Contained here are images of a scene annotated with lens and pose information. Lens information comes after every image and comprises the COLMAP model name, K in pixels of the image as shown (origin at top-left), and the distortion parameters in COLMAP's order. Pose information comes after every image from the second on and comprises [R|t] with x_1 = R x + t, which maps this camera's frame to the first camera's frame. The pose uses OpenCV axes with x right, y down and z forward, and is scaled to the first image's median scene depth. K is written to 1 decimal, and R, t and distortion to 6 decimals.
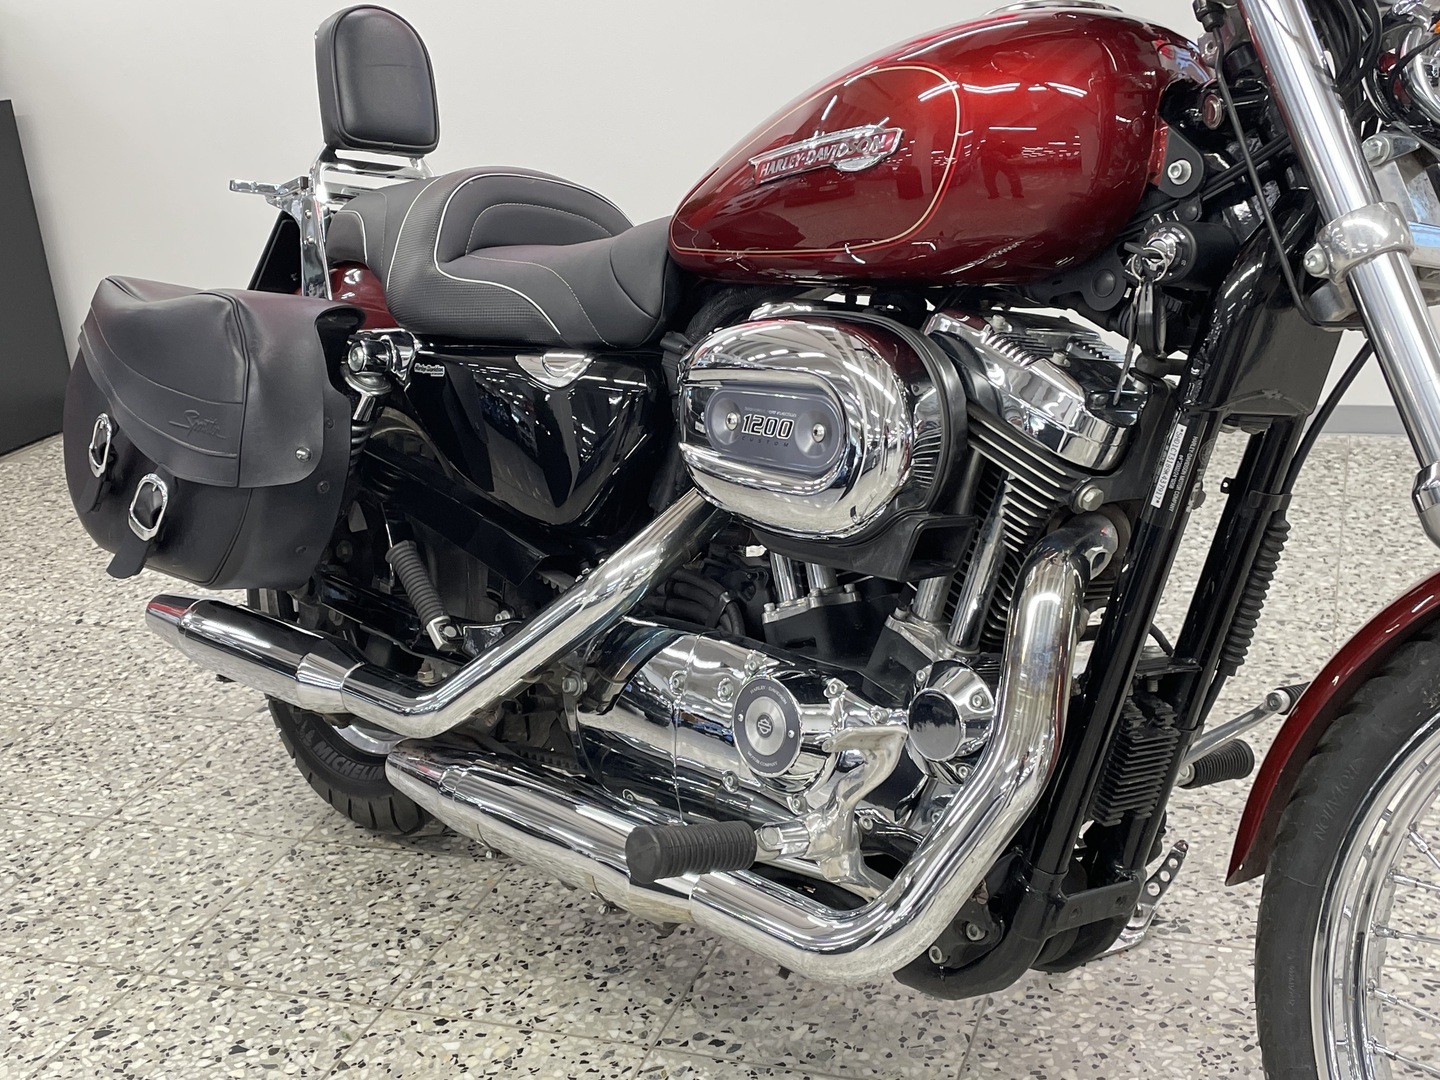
lens RADIAL K [[1730.9, 0, 711.1], [0, 1730.9, 517.5], [0, 0, 1]] dist [0.058593, 0.000000]
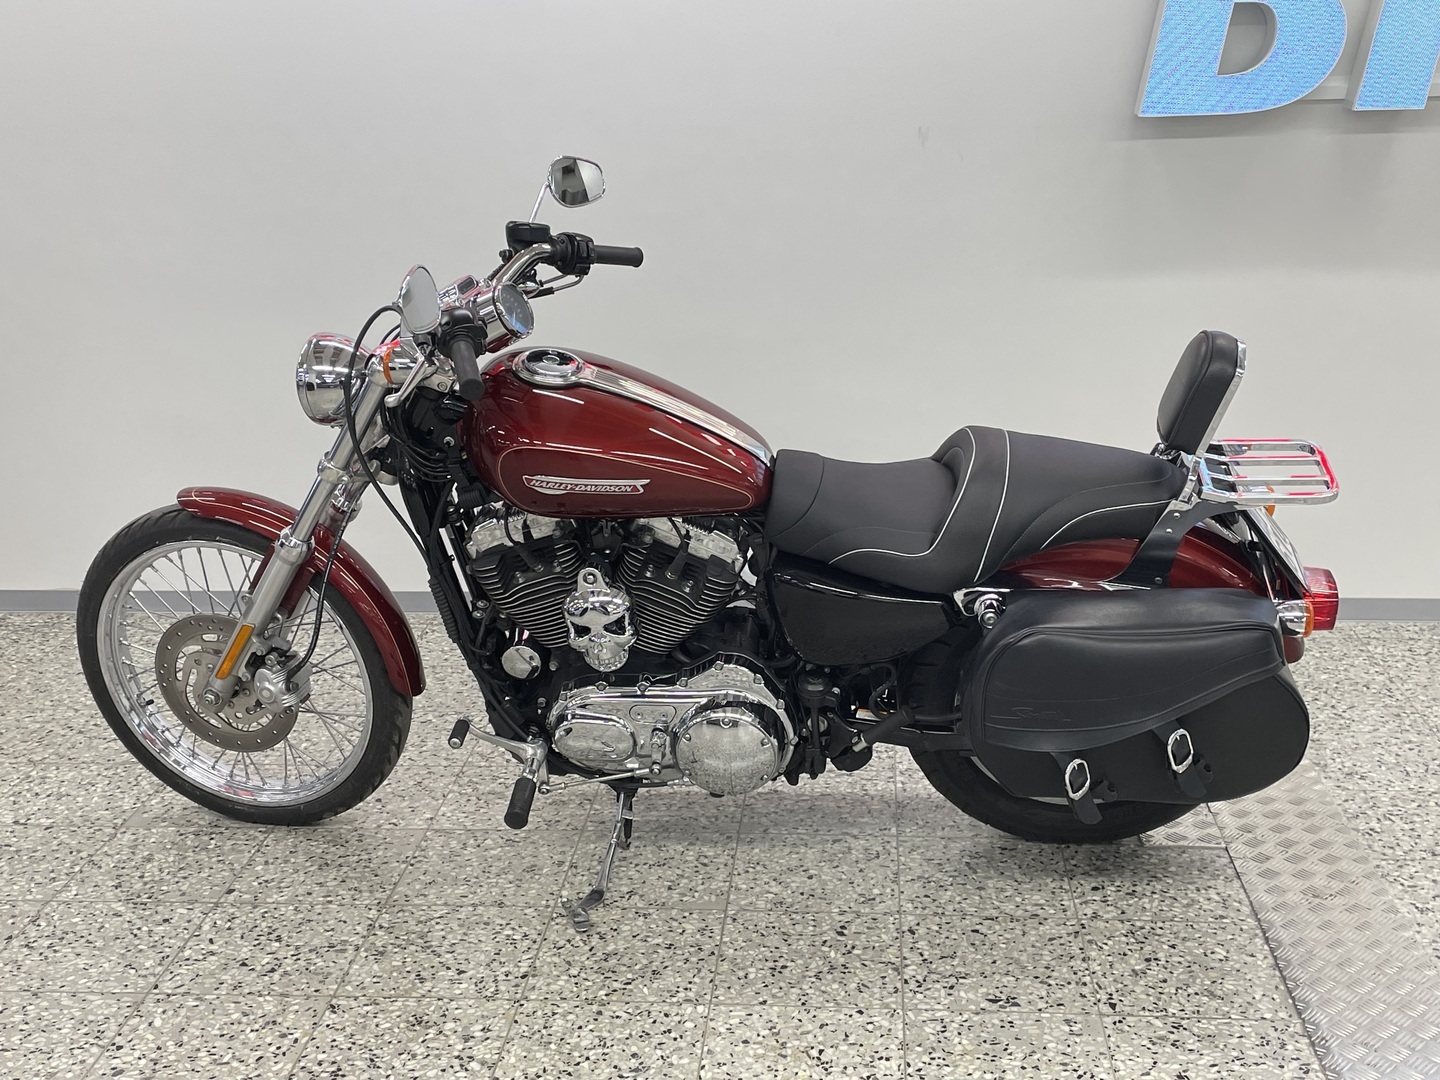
lens RADIAL K [[1730.9, 0, 732.4], [0, 1730.9, 570.0], [0, 0, 1]] dist [0.058593, 0.000000]
pose [[0.960037, -0.016231, 0.279401, -0.380183], [0.025303, 0.999262, -0.028893, -0.099031], [-0.278726, 0.034808, 0.959740, -0.377129]]
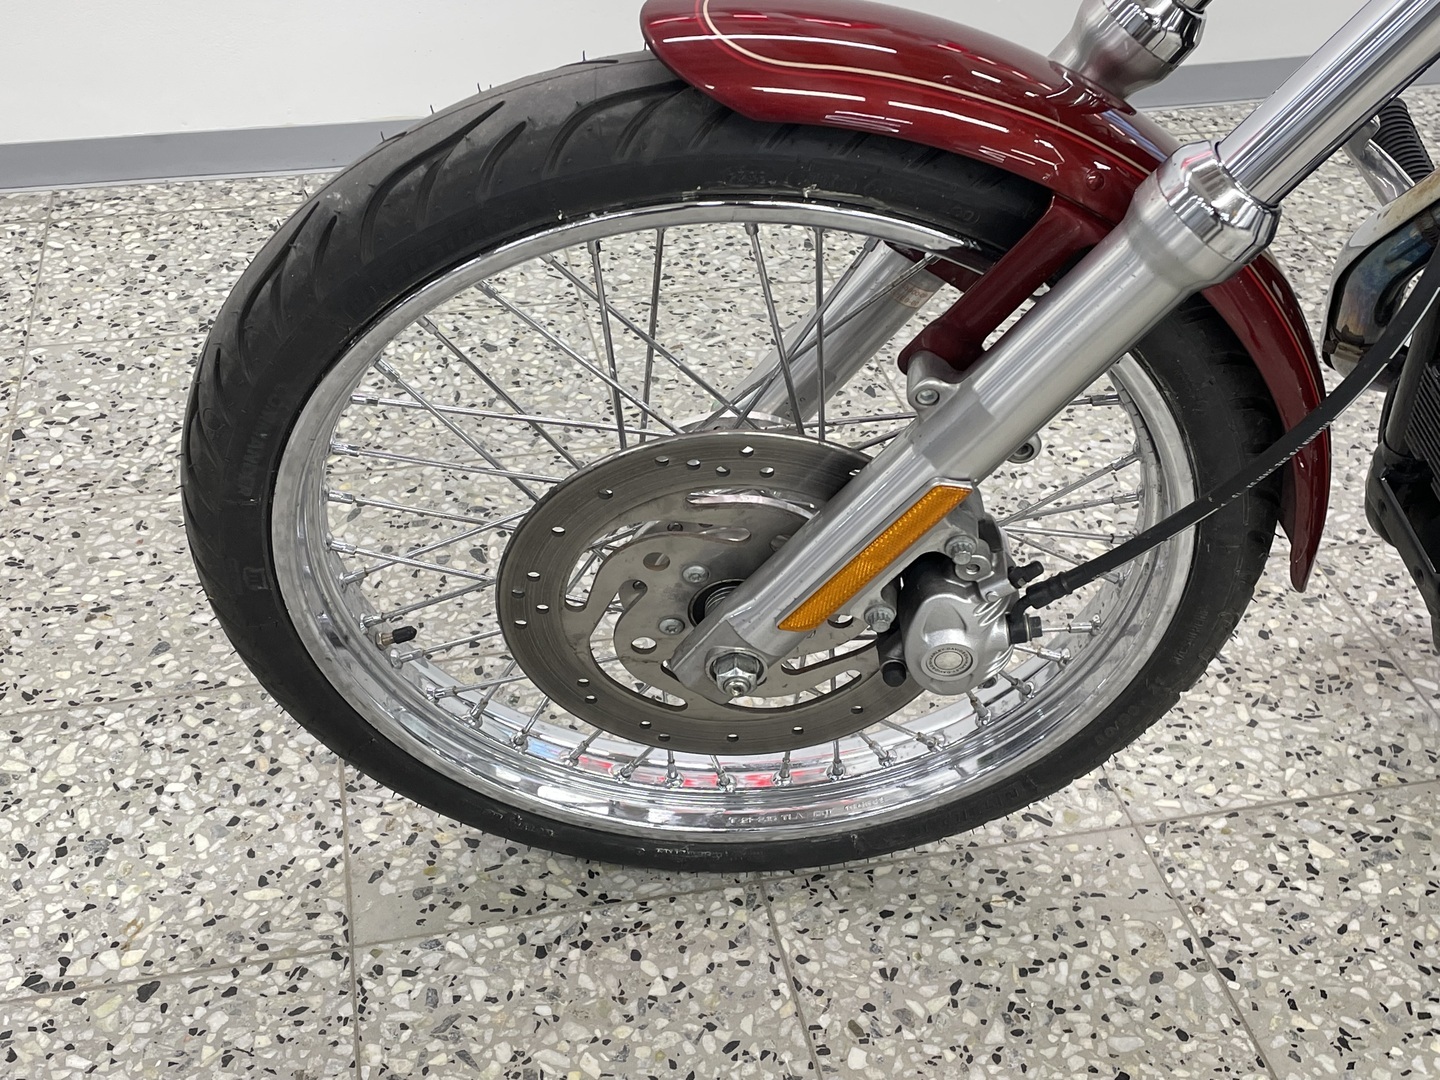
lens RADIAL K [[1730.9, 0, 728.0], [0, 1730.9, 552.4], [0, 0, 1]] dist [0.058593, 0.000000]
pose [[0.834114, -0.247872, 0.492761, -0.675584], [0.079755, 0.938152, 0.336913, -0.266288], [-0.545796, -0.241723, 0.802294, 1.052609]]
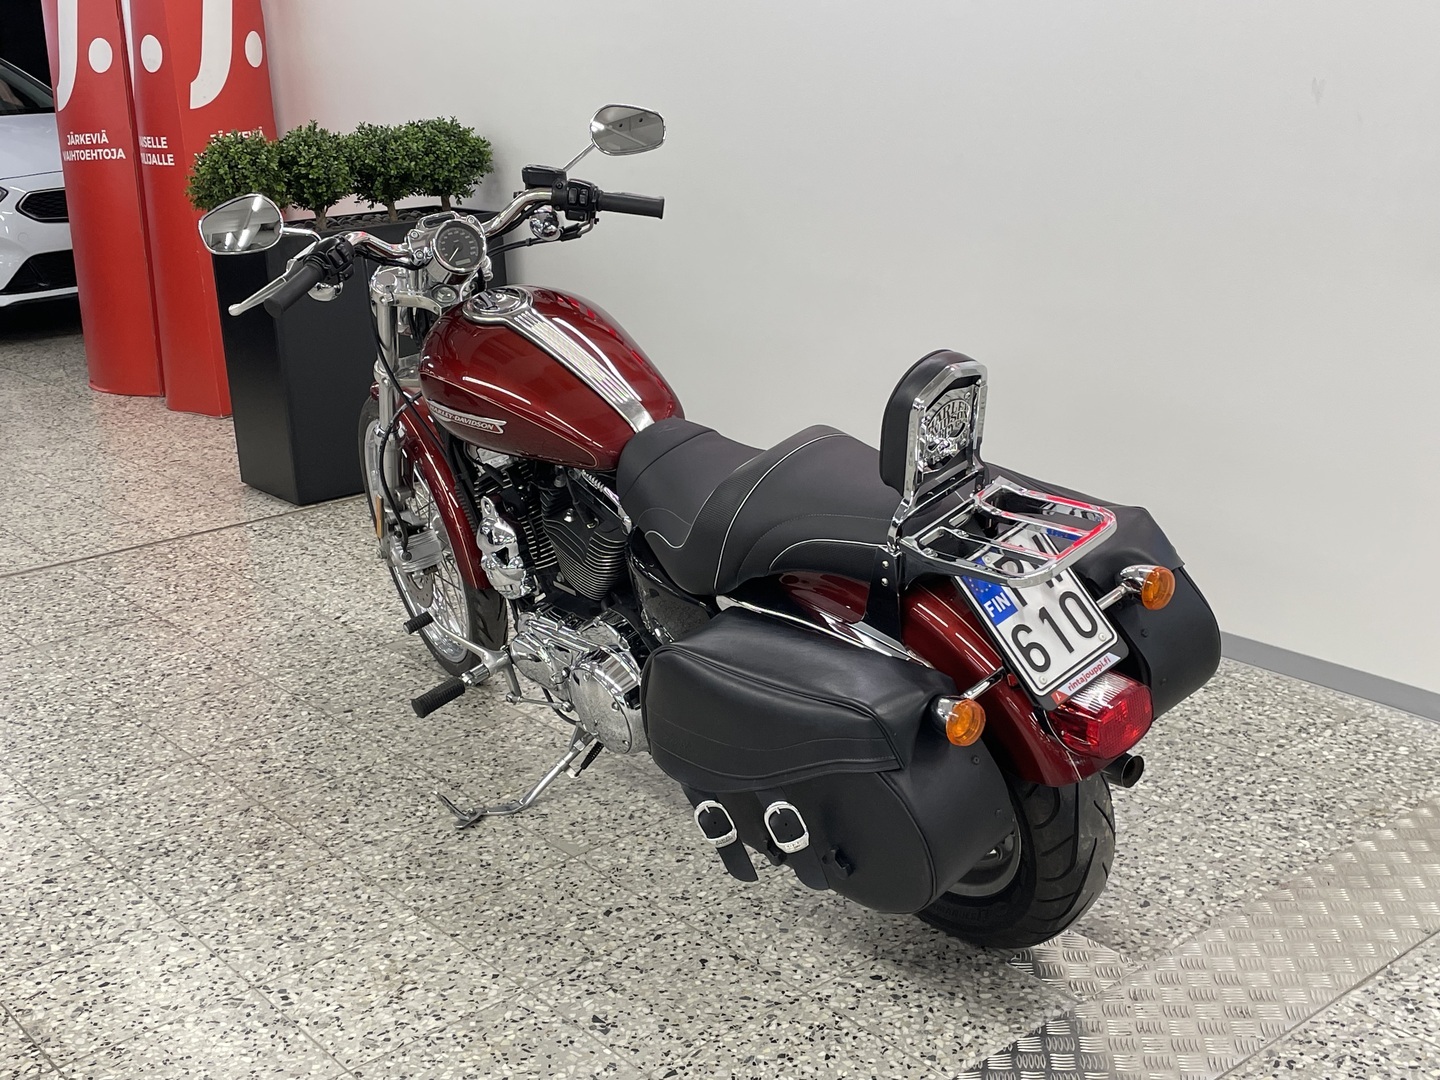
lens RADIAL K [[1730.9, 0, 718.1], [0, 1730.9, 570.8], [0, 0, 1]] dist [0.058593, 0.000000]
pose [[0.869453, 0.205428, -0.449279, 0.930020], [-0.191326, 0.978490, 0.077147, -0.255761], [0.455463, 0.018883, 0.890055, -0.207302]]
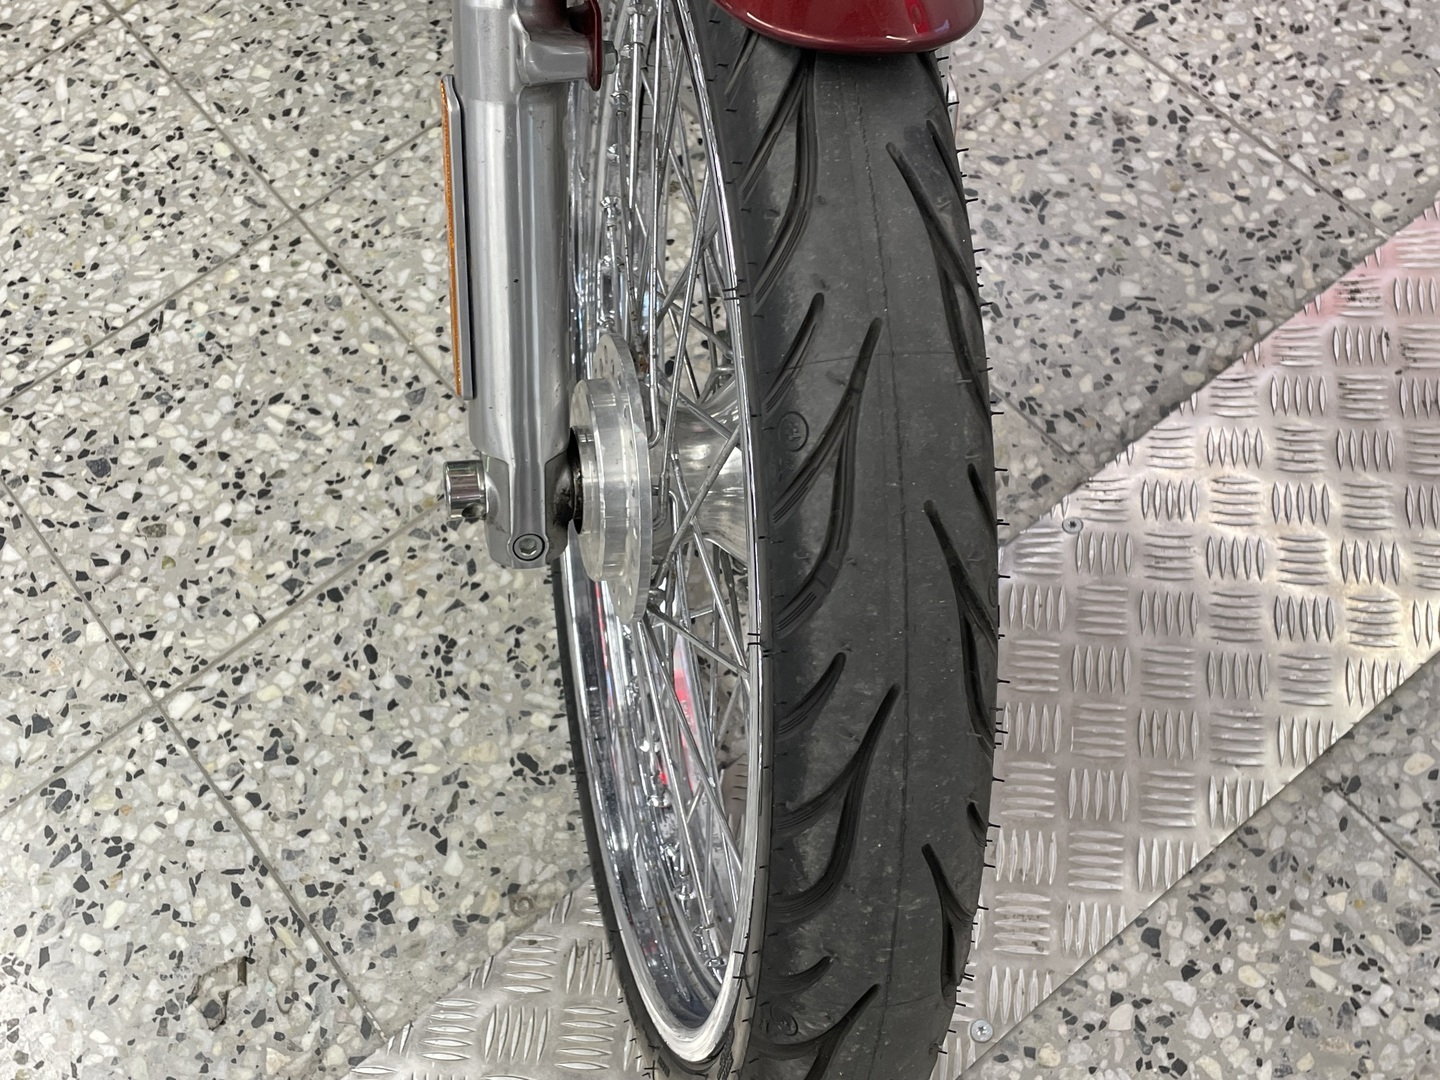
lens RADIAL K [[1730.9, 0, 727.9], [0, 1730.9, 537.3], [0, 0, 1]] dist [0.058593, 0.000000]
pose [[0.858822, 0.452226, -0.240658, 0.495186], [-0.139327, 0.658275, 0.739772, -0.163274], [0.492963, -0.601802, 0.628348, 0.267749]]
